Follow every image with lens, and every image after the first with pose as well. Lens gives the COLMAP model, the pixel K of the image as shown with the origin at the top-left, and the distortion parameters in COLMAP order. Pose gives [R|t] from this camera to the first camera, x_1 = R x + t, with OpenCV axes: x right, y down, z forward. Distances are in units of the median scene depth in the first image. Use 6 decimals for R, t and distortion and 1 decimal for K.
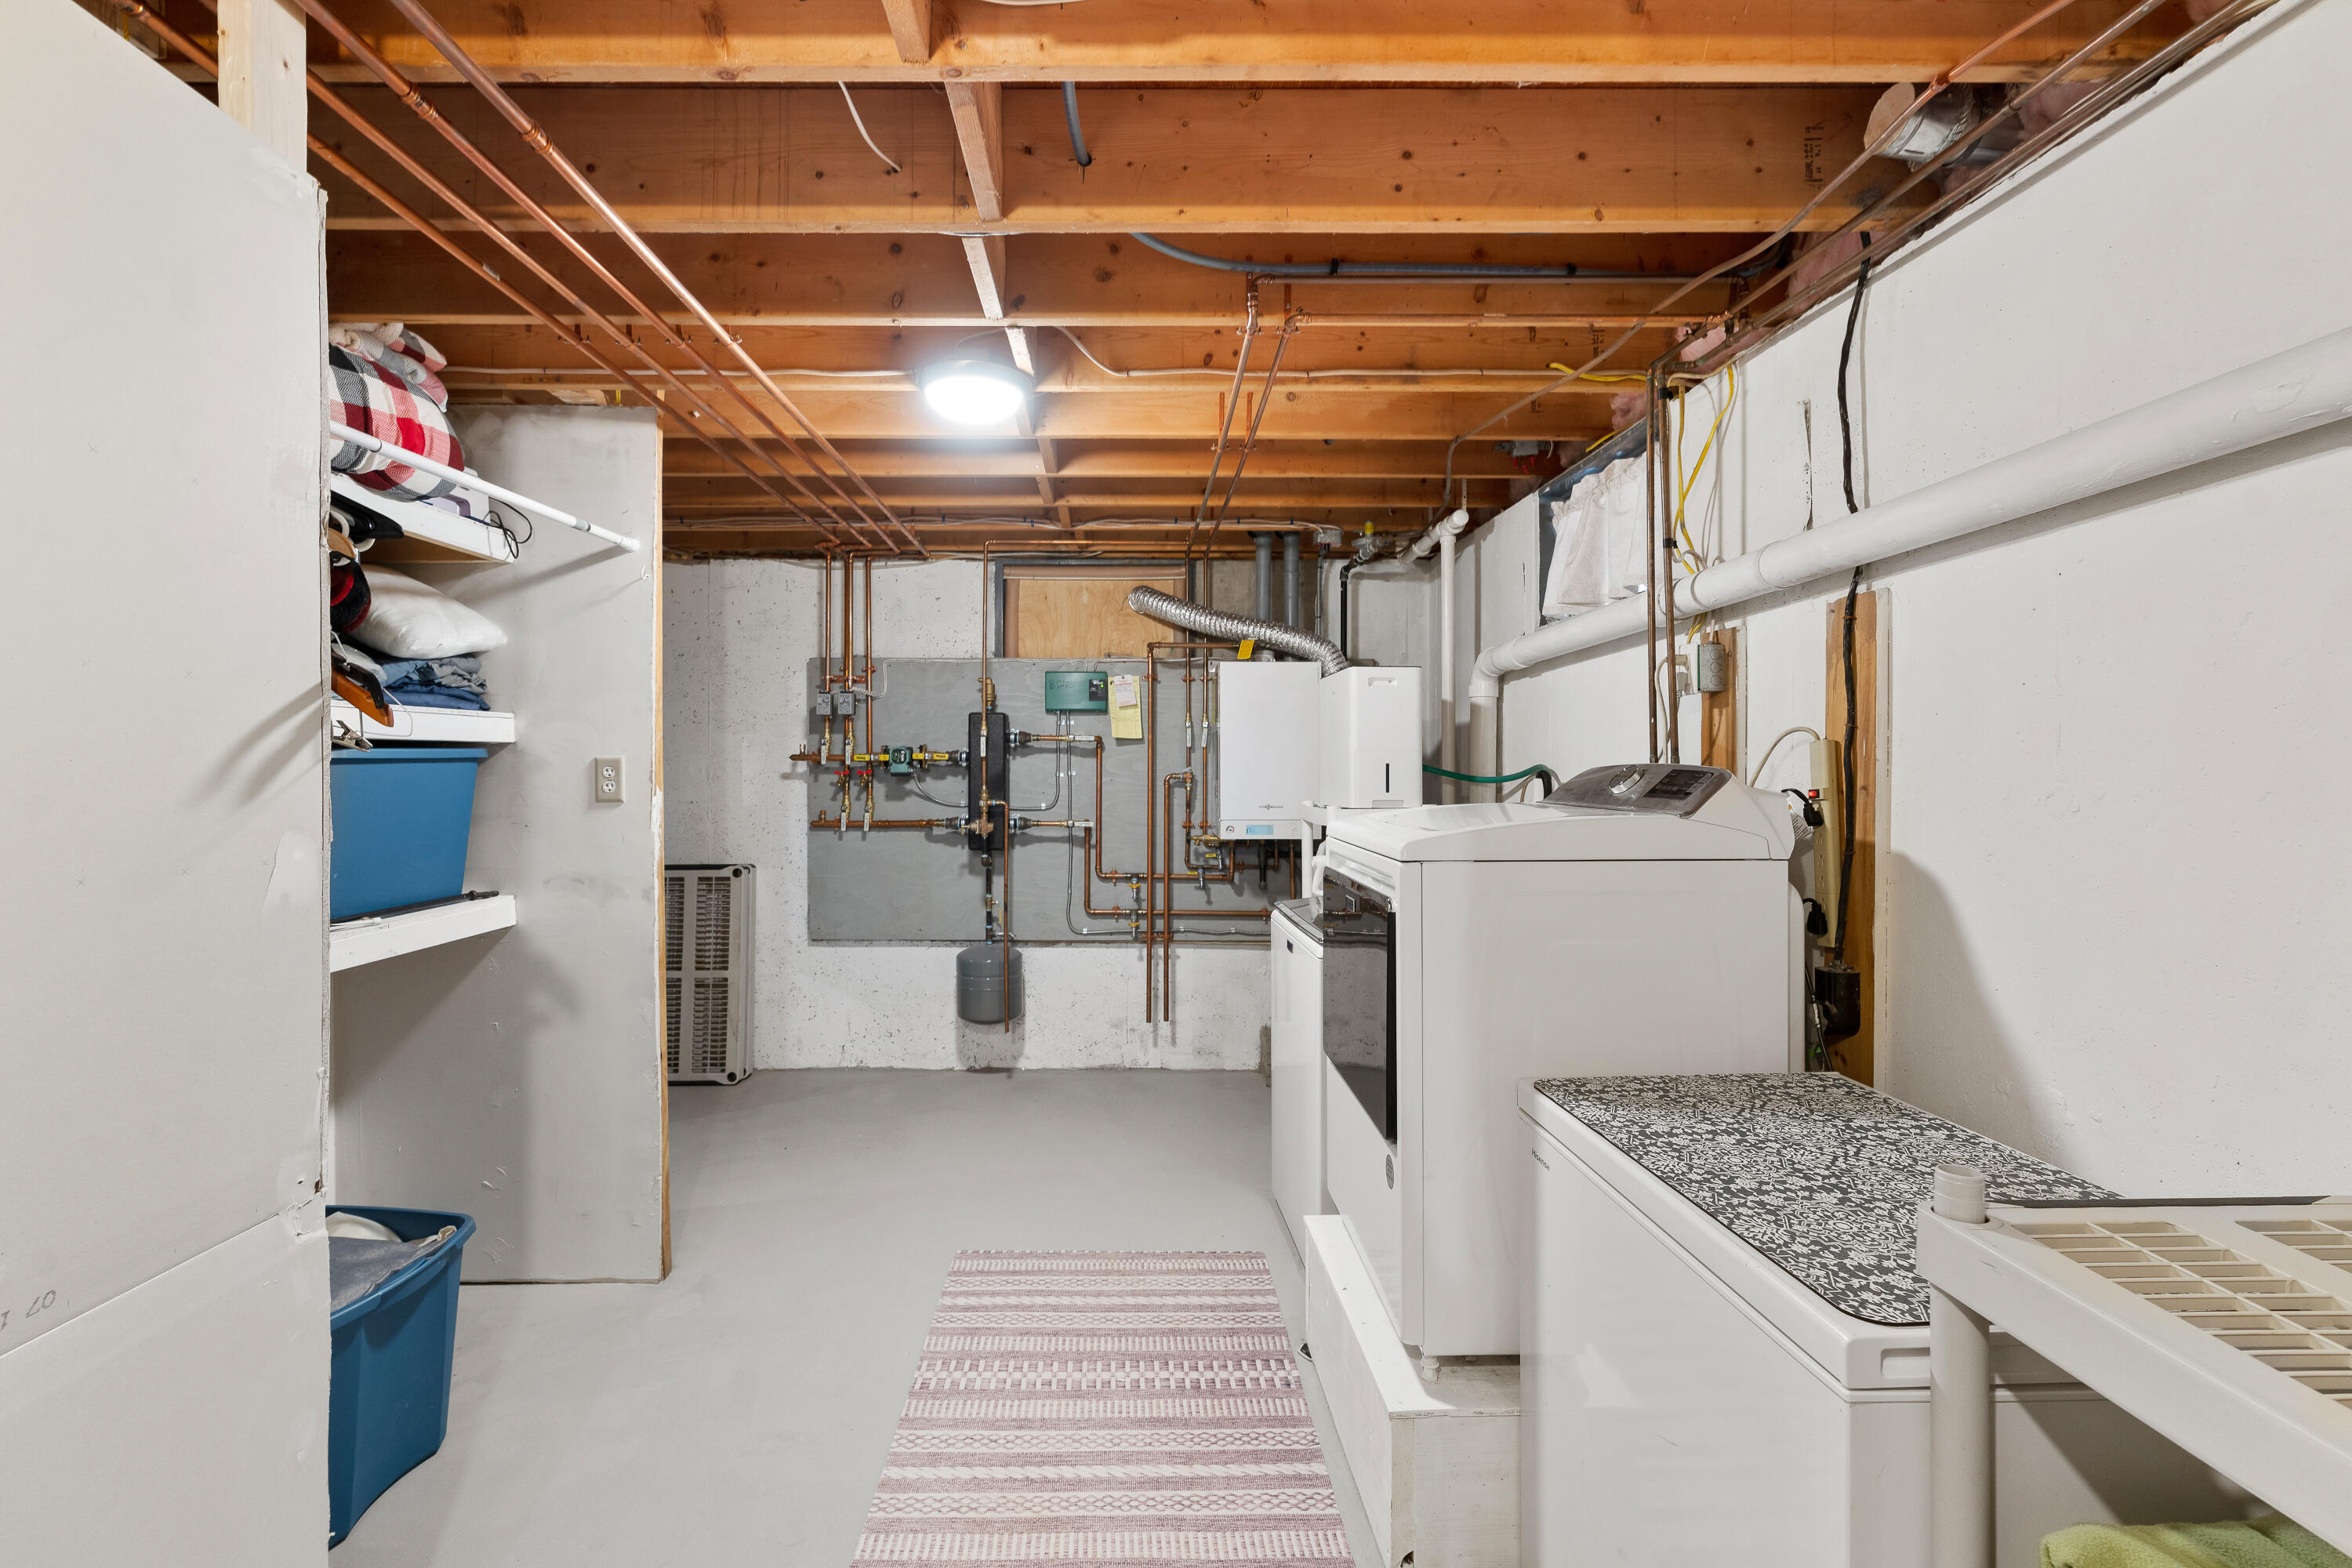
lens RADIAL K [[1106.8, 0, 1176.0], [0, 1106.8, 784.0], [0, 0, 1]] dist [0.000860, 0.000137]
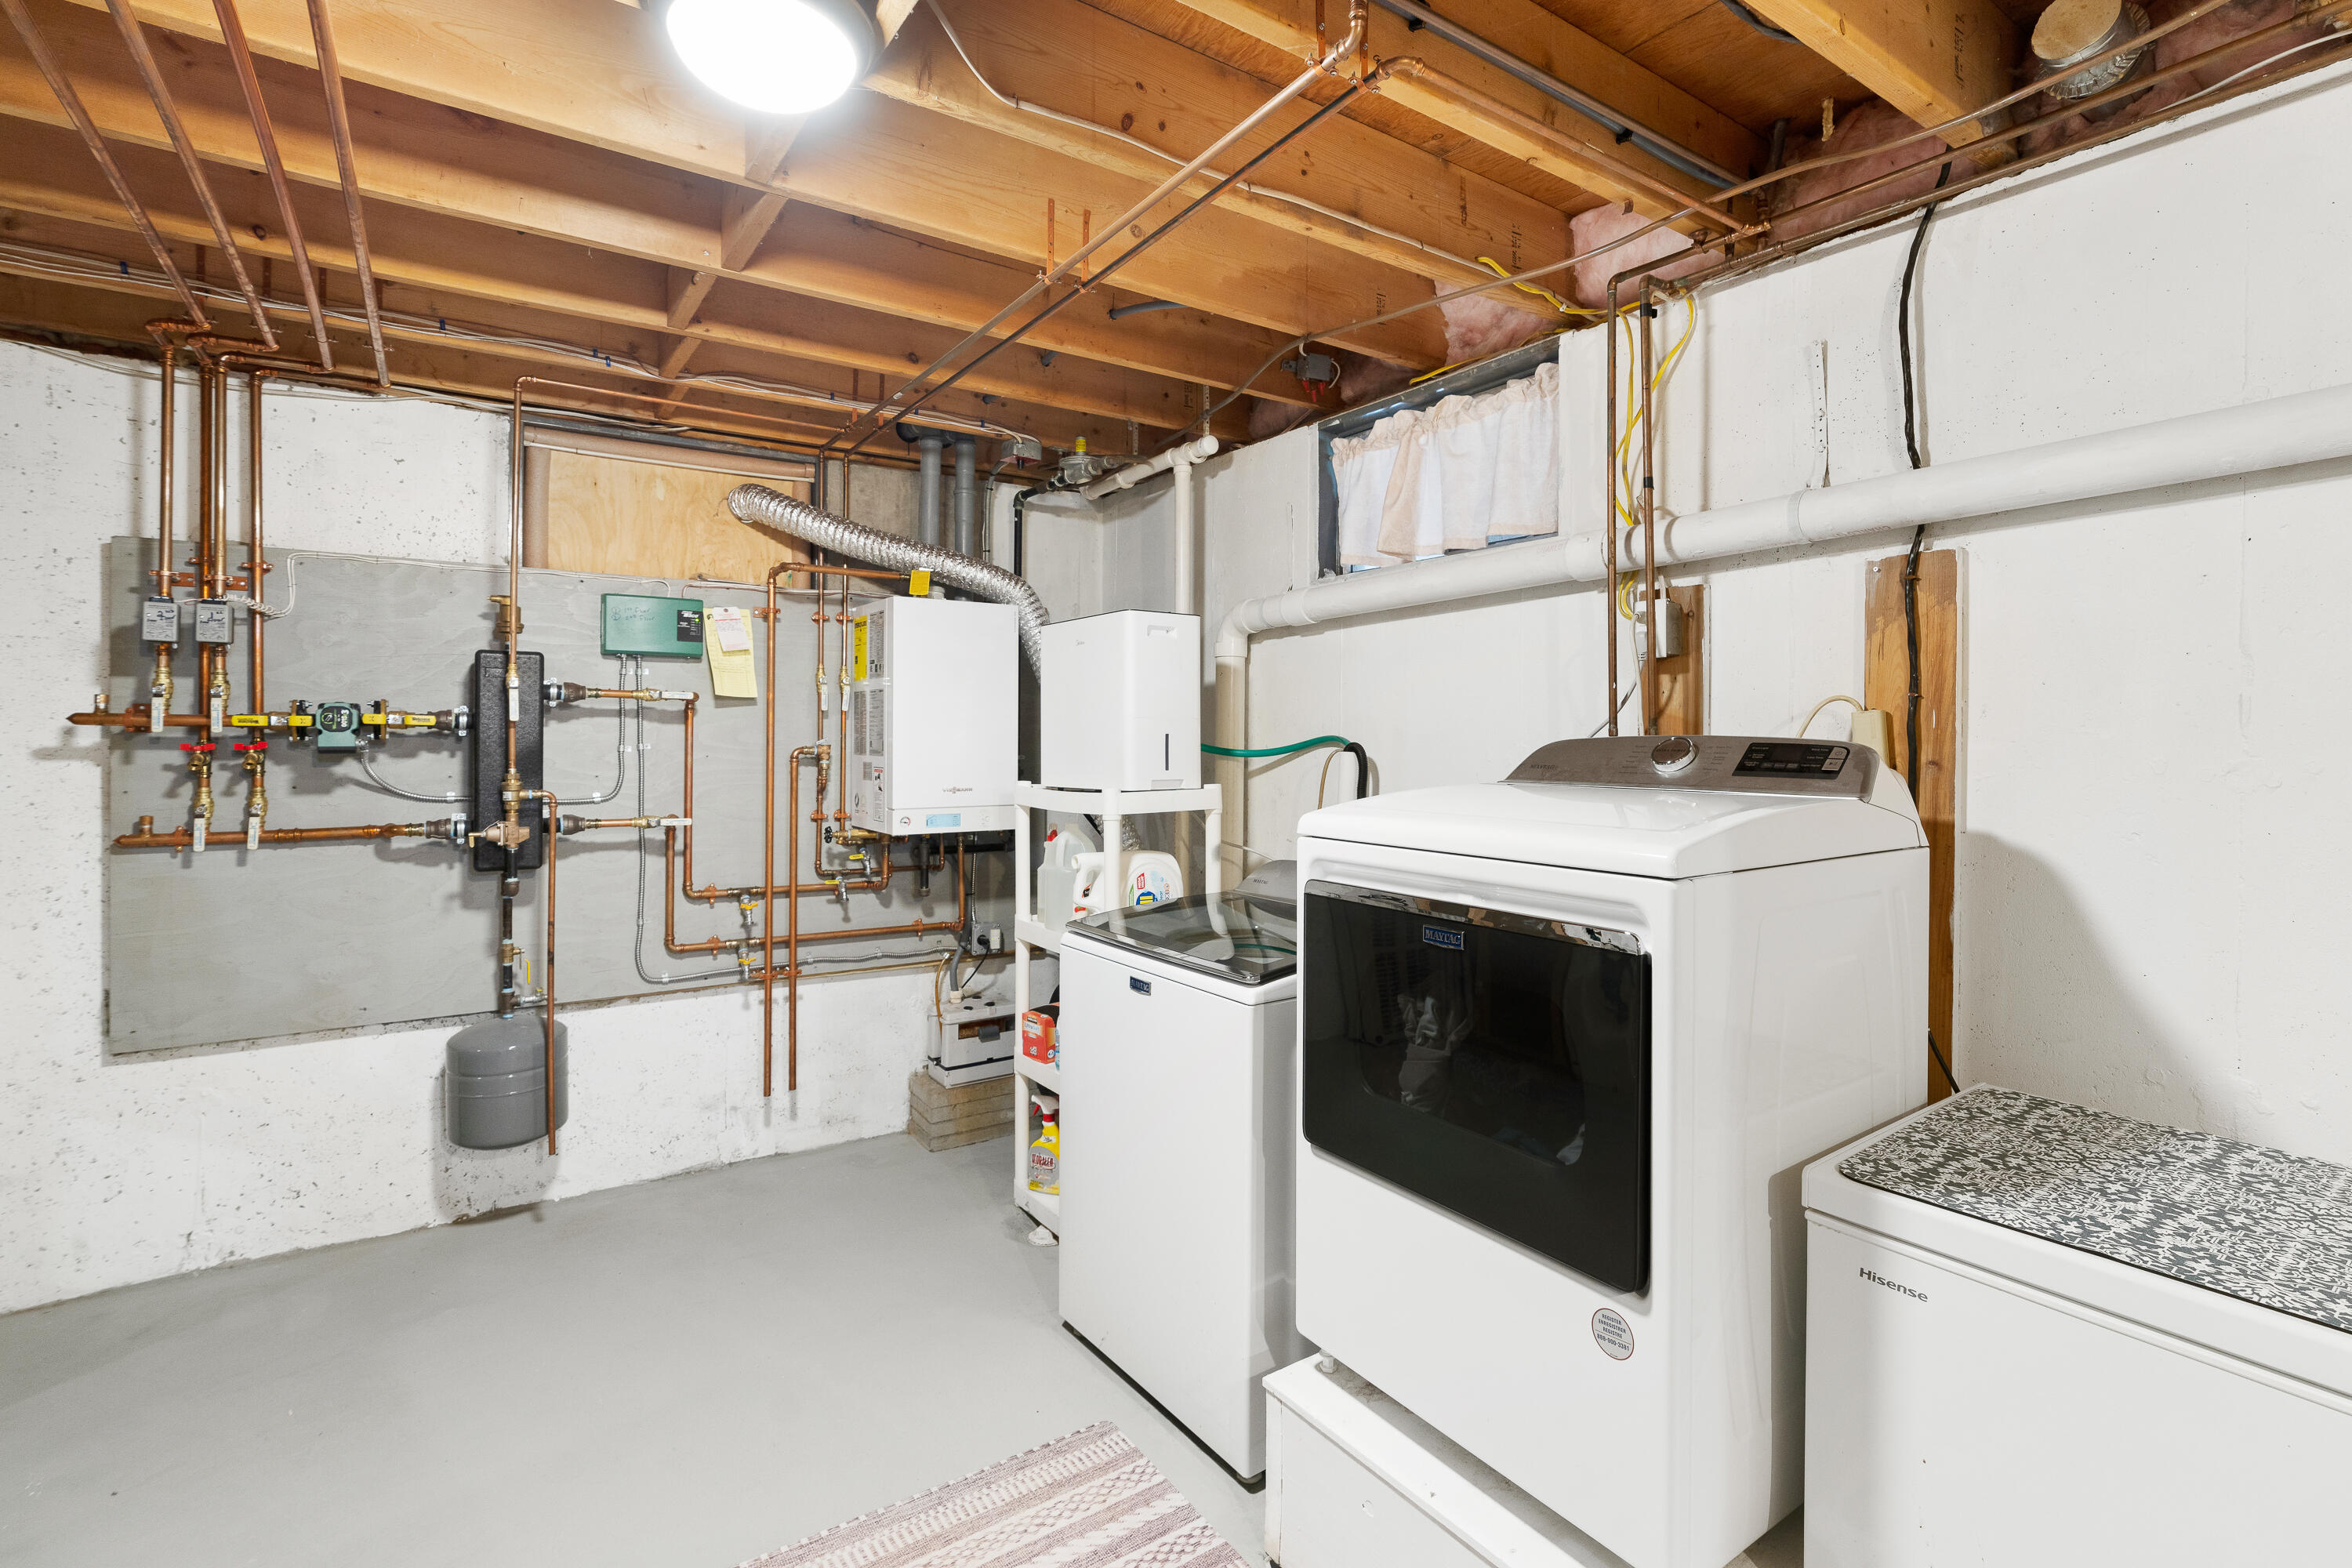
lens RADIAL K [[1078.0, 0, 1176.8], [0, 1078.0, 746.2], [0, 0, 1]] dist [-0.001161, 0.000086]
pose [[0.836789, -0.003023, 0.547518, -0.183727], [0.007154, 0.999960, -0.005413, -0.004249], [-0.547480, 0.008446, 0.836776, 0.272368]]
